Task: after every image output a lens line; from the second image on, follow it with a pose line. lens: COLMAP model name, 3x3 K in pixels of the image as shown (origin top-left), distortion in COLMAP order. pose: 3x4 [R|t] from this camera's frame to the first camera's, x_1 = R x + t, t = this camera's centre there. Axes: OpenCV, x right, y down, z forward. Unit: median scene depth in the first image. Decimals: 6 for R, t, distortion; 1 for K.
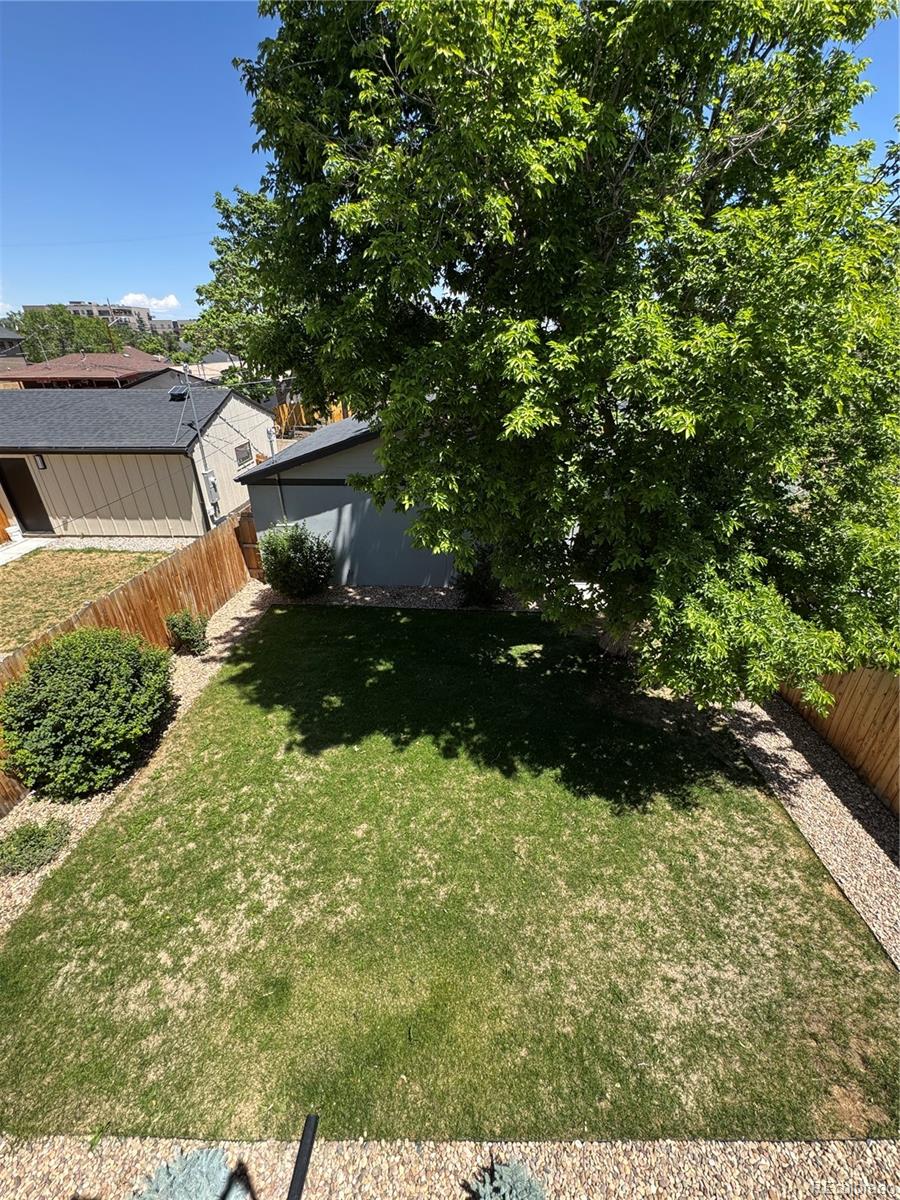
lens RADIAL K [[480.1, 0, 448.2], [0, 480.1, 597.0], [0, 0, 1]] dist [-0.001776, 0.000447]
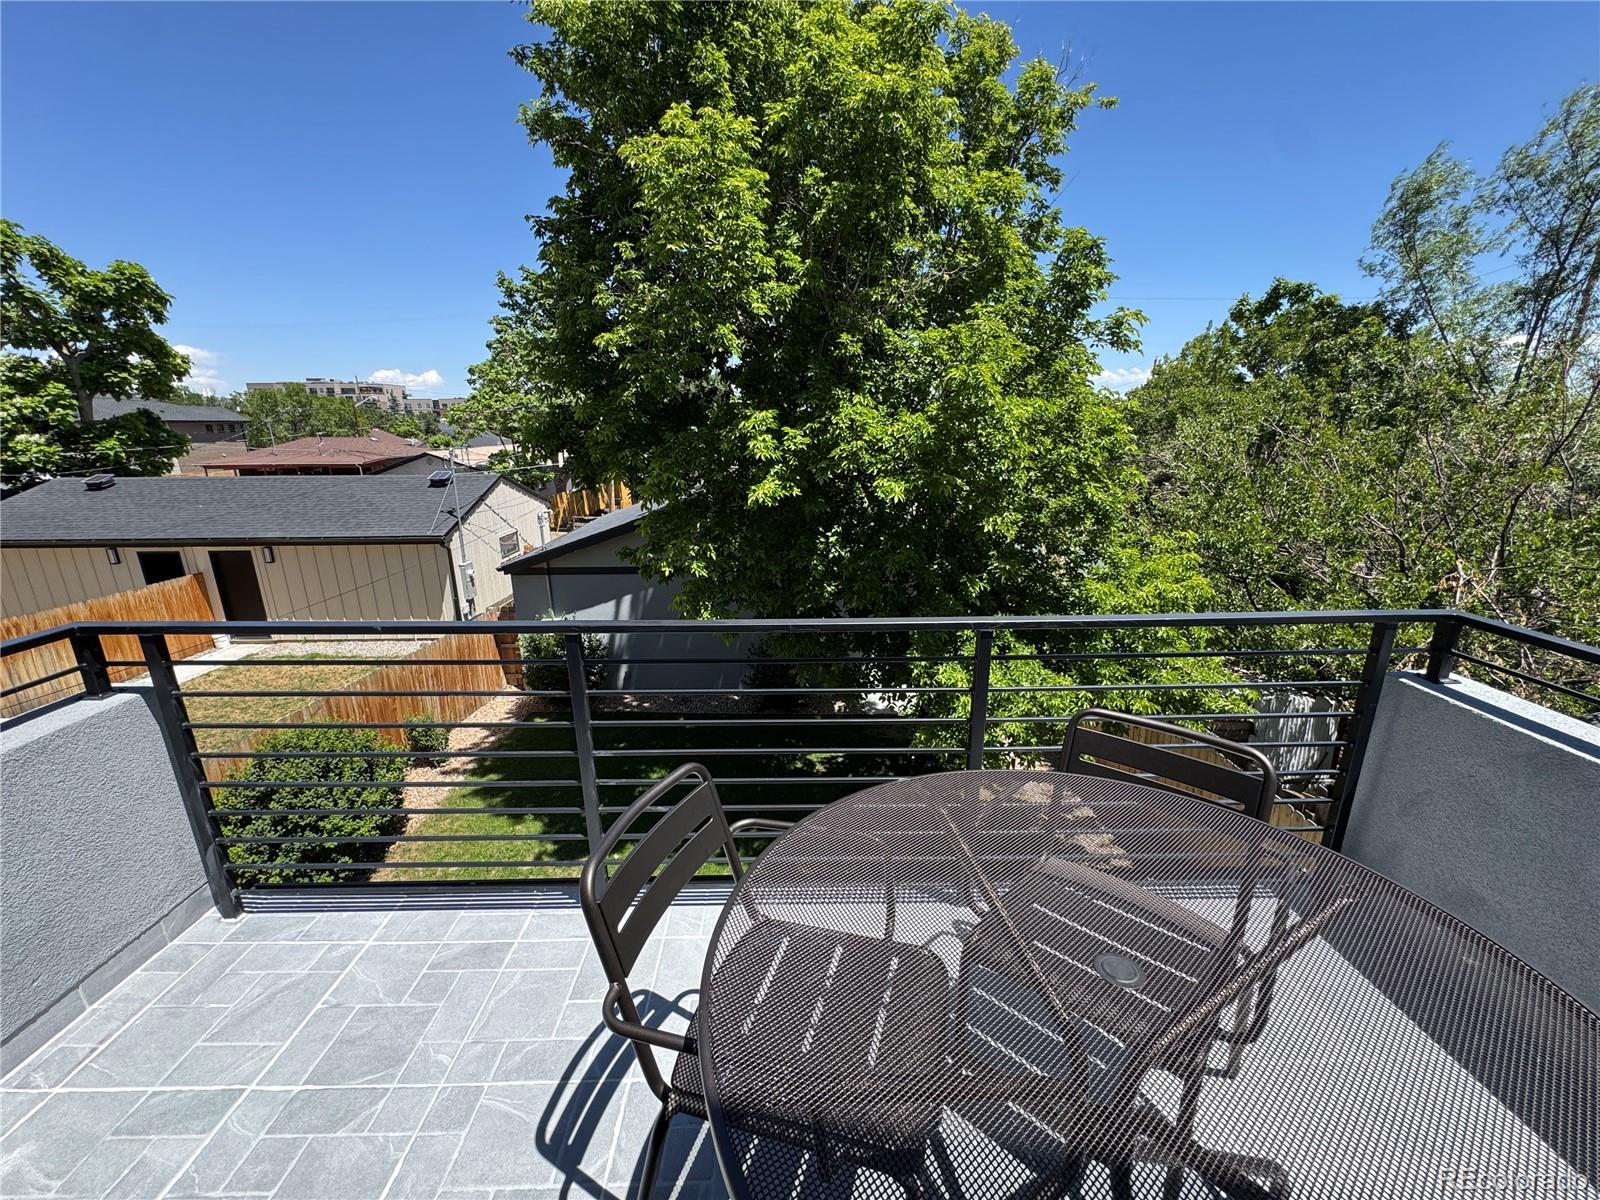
lens RADIAL K [[640.2, 0, 799.4], [0, 640.2, 597.5], [0, 0, 1]] dist [-0.001776, 0.000447]
pose [[0.999199, -0.015845, 0.036744, 0.066972], [0.023459, 0.975861, -0.217131, 0.076248], [-0.032416, 0.217819, 0.975451, -0.155689]]
